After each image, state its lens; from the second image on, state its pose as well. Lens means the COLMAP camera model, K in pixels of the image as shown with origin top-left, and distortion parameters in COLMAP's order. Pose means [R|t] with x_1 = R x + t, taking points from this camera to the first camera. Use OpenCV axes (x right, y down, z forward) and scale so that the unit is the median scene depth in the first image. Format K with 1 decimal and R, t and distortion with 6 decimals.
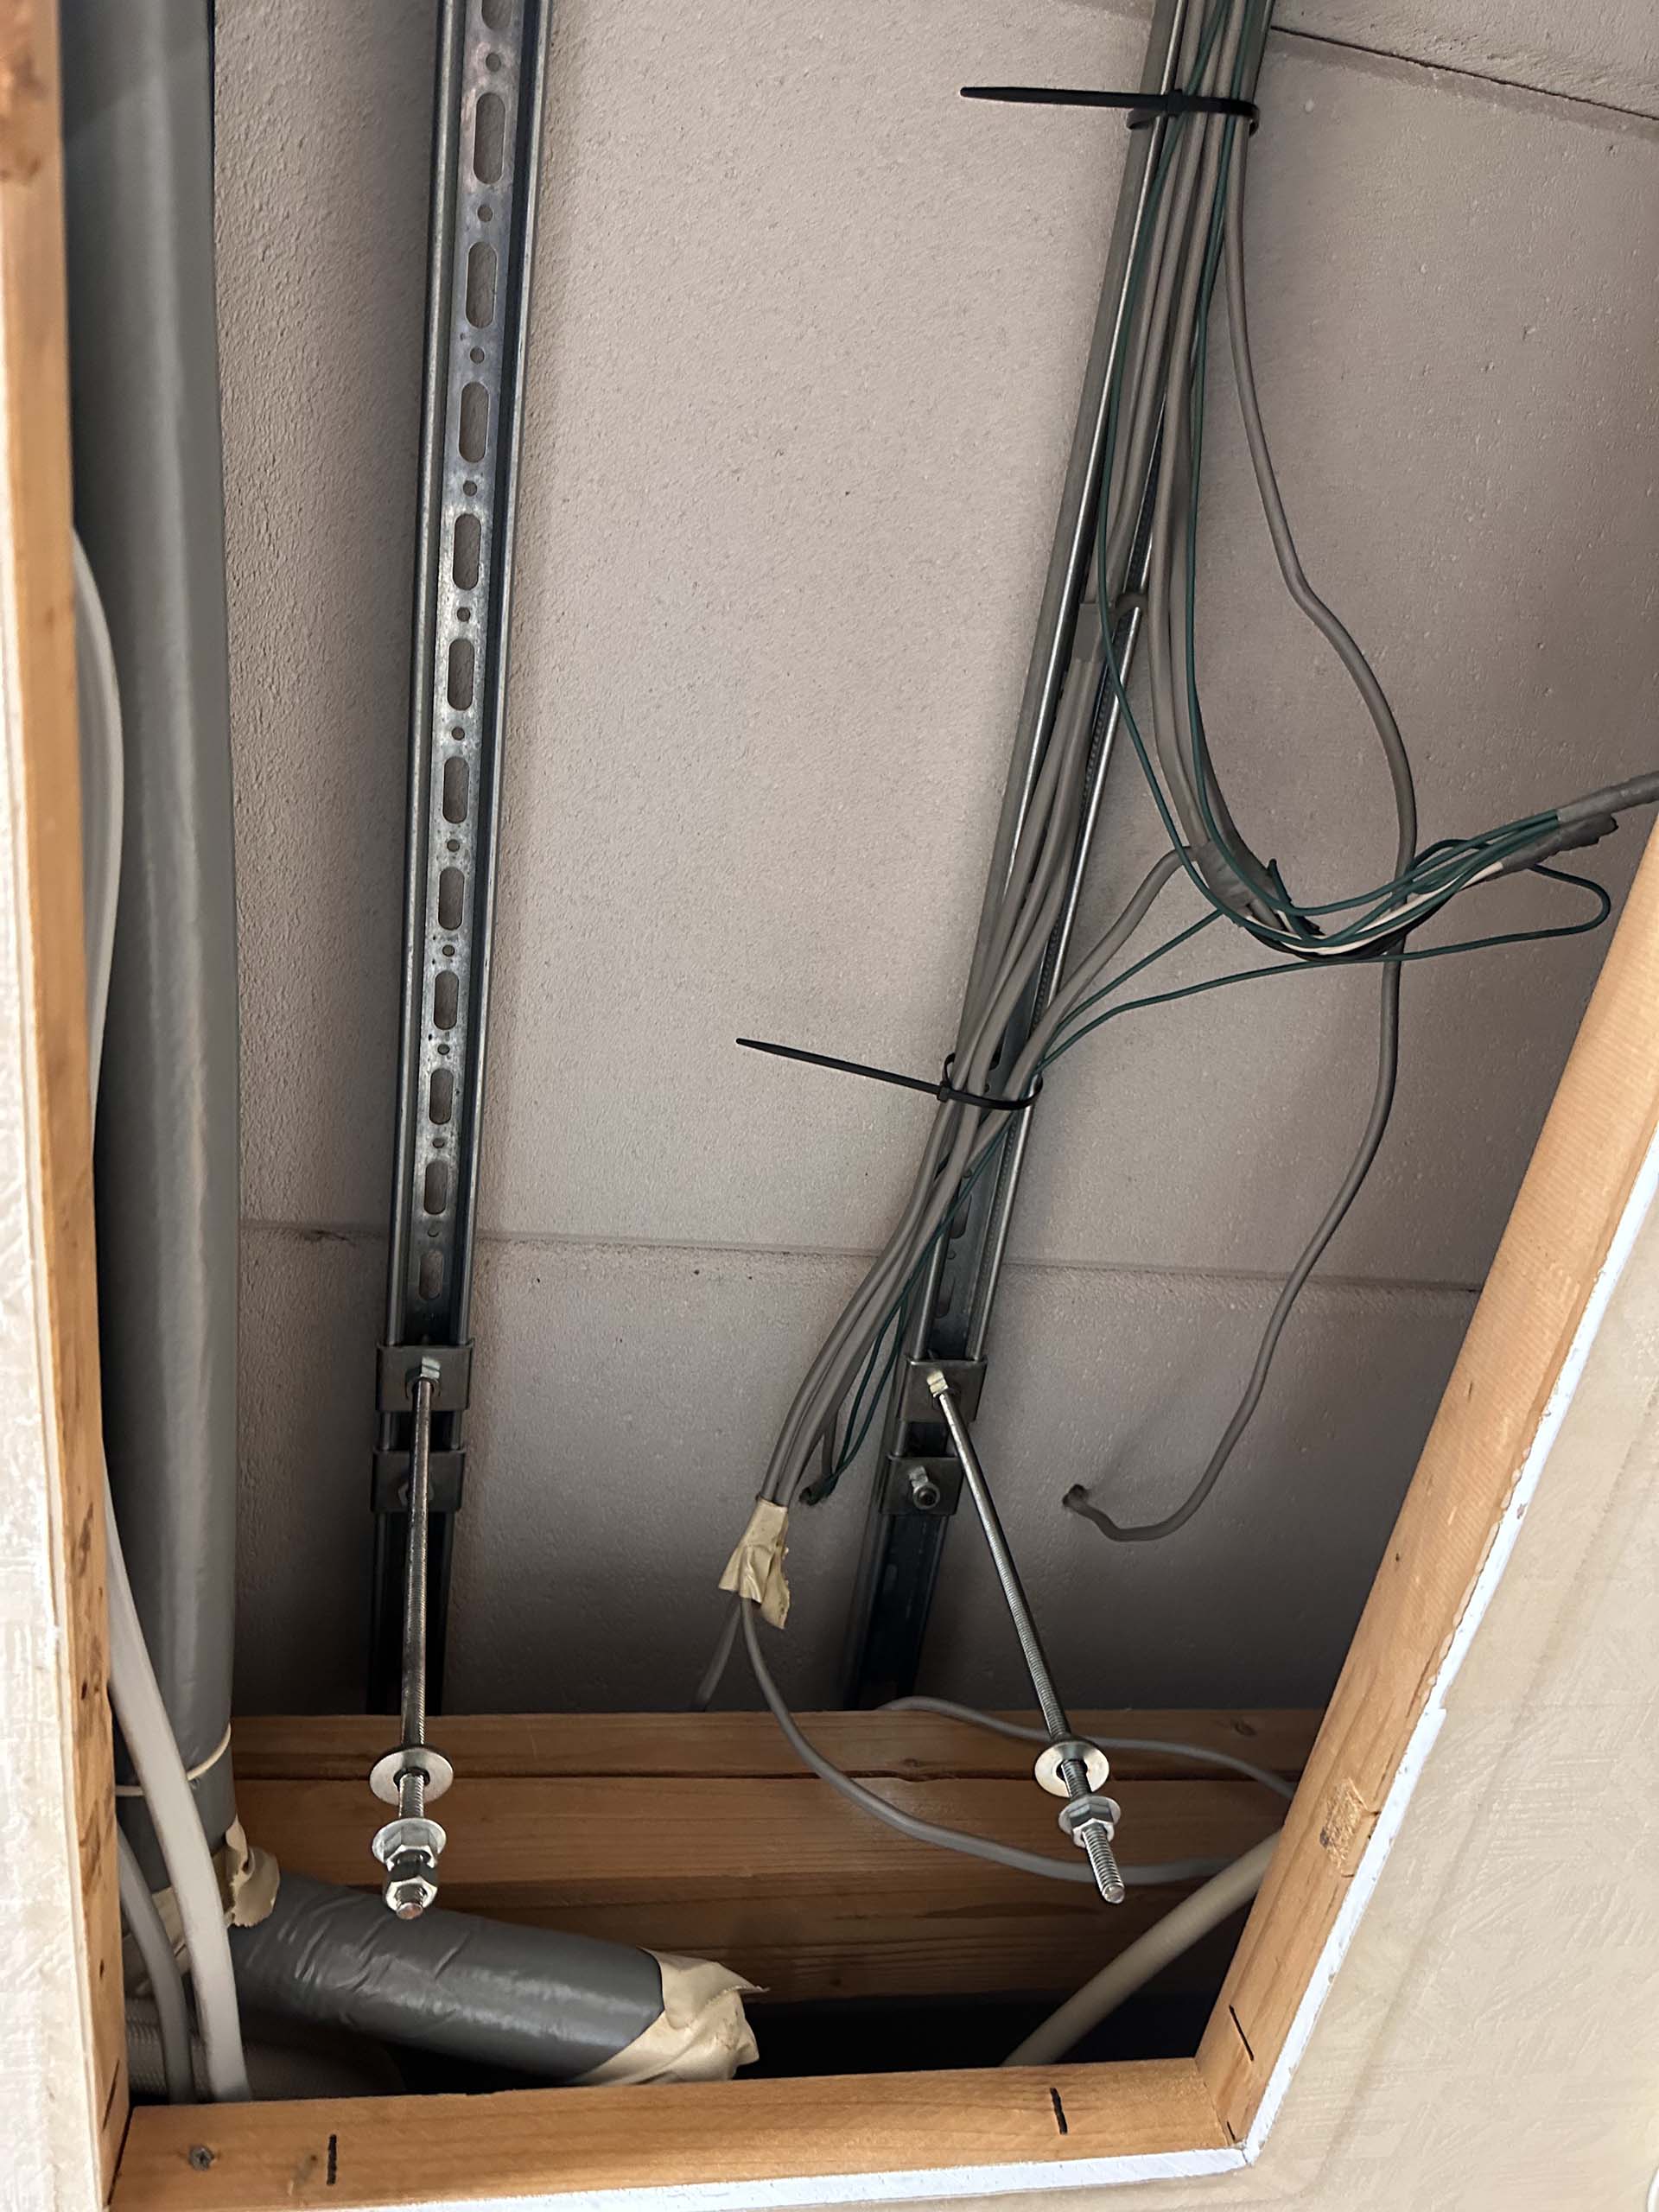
lens RADIAL K [[1579.5, 0, 829.1], [0, 1579.5, 1075.4], [0, 0, 1]] dist [0.023297, -0.036360]
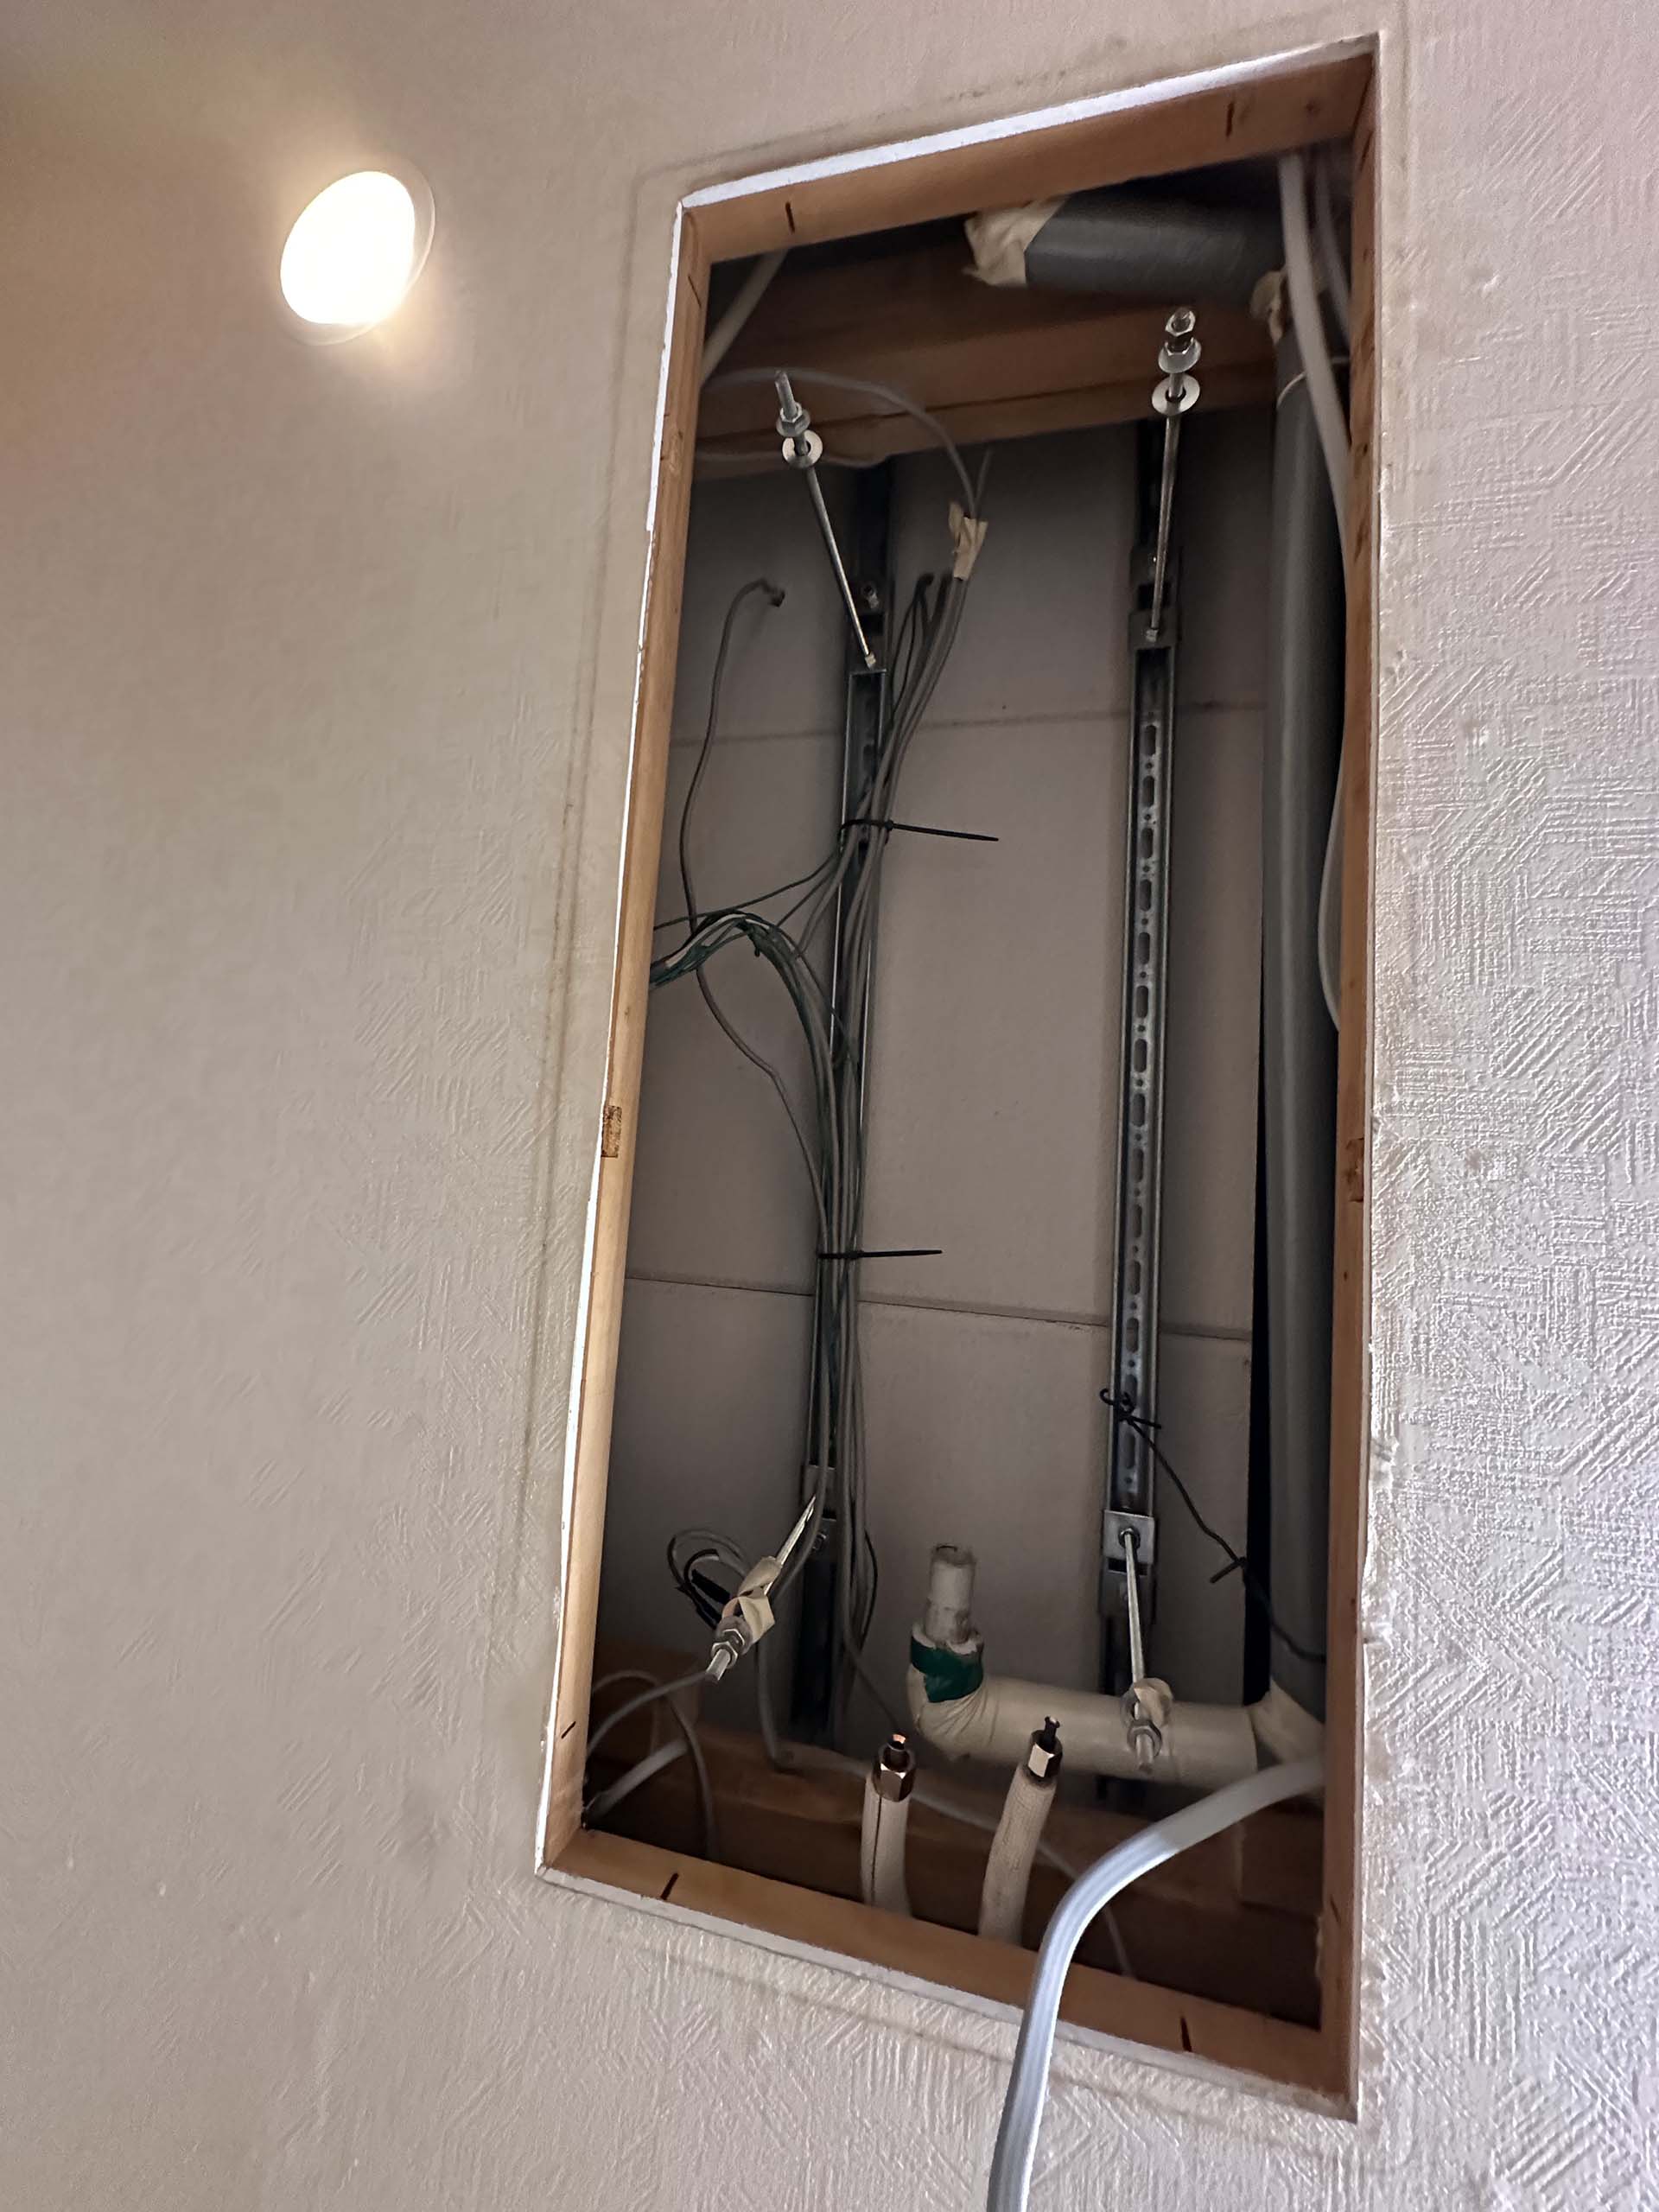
lens RADIAL K [[876.0, 0, 824.0], [0, 876.0, 1106.4], [0, 0, 1]] dist [-0.000349, 0.000233]
pose [[-0.992468, 0.091813, 0.081099, 0.115665], [-0.112253, -0.946681, -0.301983, 0.019887], [0.049049, -0.308812, 0.949858, -0.196295]]
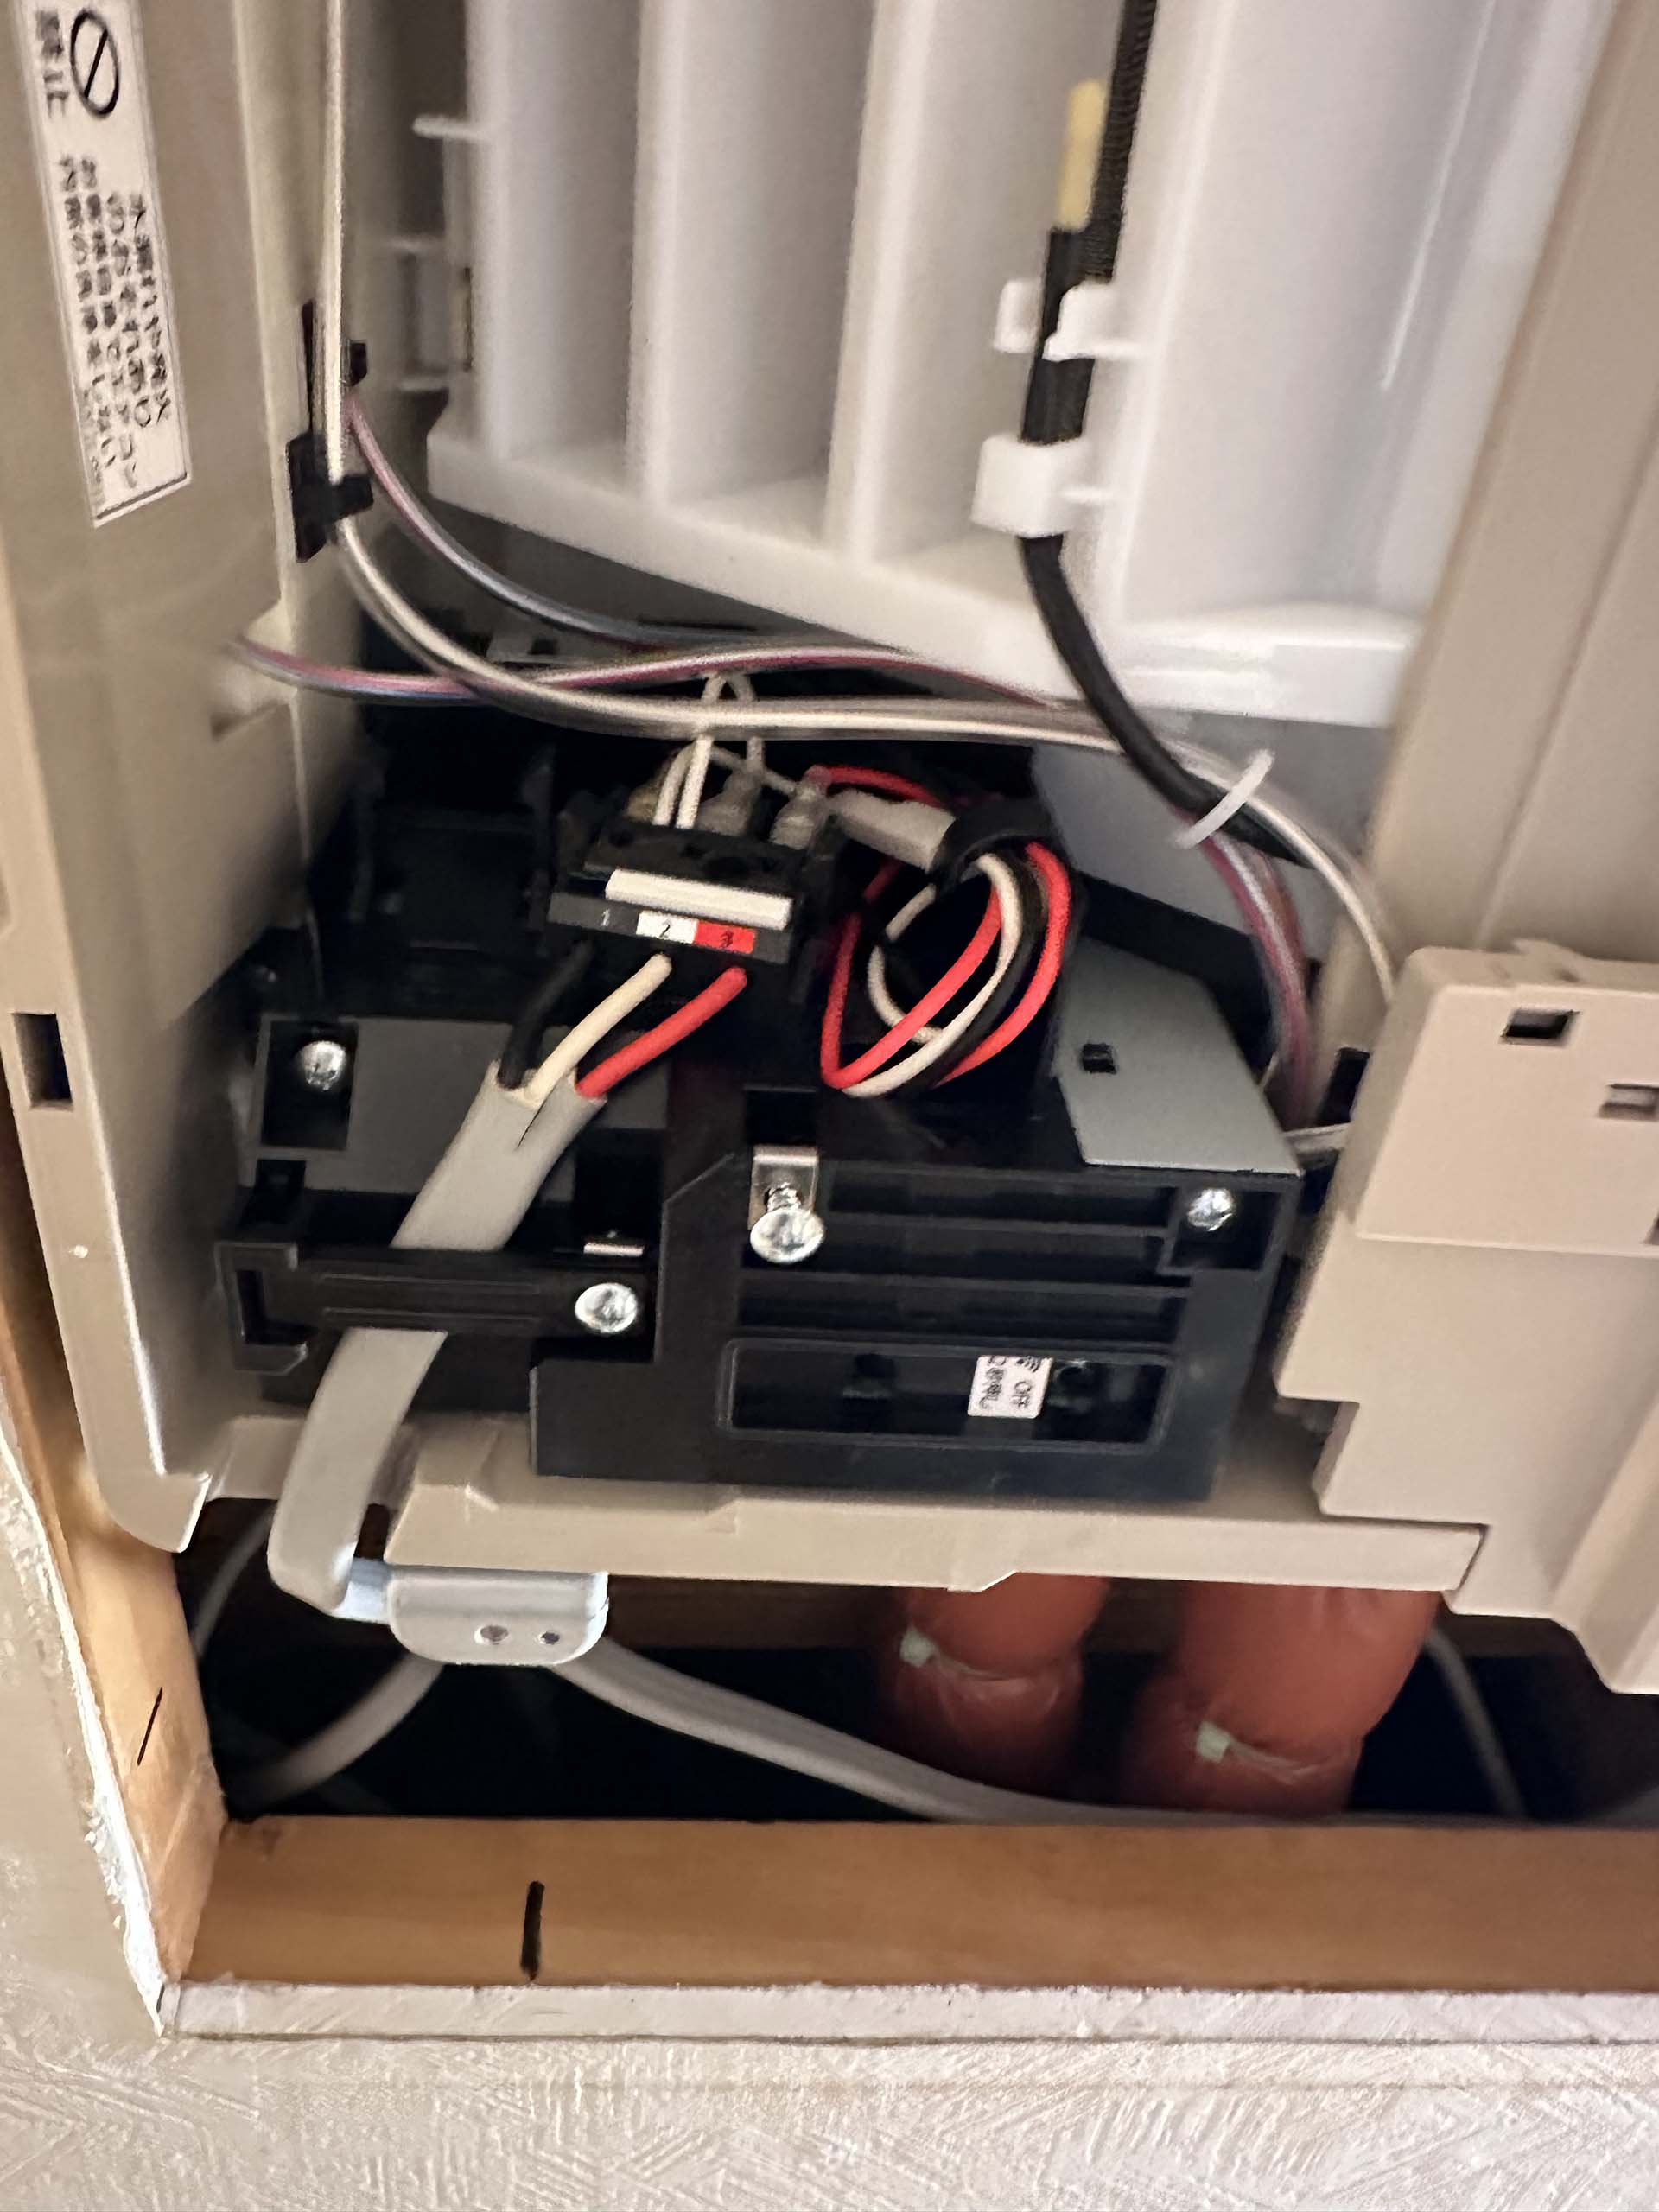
lens RADIAL K [[1559.0, 0, 720.7], [0, 1559.0, 1034.9], [0, 0, 1]] dist [-0.004553, -0.002171]
pose [[-0.979331, 0.175150, -0.101162, 0.309345], [-0.013438, -0.555380, -0.831488, -0.248410], [-0.201819, -0.812942, 0.546254, 0.249165]]
